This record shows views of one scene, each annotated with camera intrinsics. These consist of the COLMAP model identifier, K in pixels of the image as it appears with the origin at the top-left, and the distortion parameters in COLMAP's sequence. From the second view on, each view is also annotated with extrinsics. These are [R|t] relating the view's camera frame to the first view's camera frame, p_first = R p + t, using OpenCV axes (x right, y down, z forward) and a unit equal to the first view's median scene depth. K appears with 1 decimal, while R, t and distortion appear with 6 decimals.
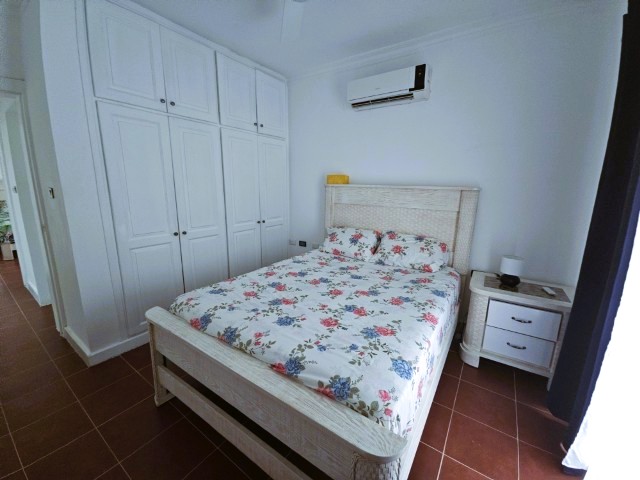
lens RADIAL K [[260.7, 0, 322.1], [0, 260.7, 240.1], [0, 0, 1]] dist [0.012047, -0.009652]
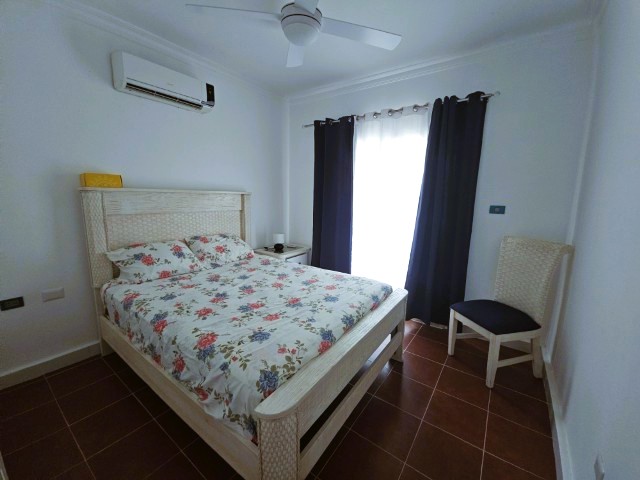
lens RADIAL K [[260.7, 0, 322.1], [0, 260.7, 240.1], [0, 0, 1]] dist [0.012047, -0.009652]
pose [[0.017678, -0.191696, 0.981295, -0.894257], [0.182842, 0.965518, 0.185321, -0.146942], [-0.982983, 0.176146, 0.052118, 0.607625]]
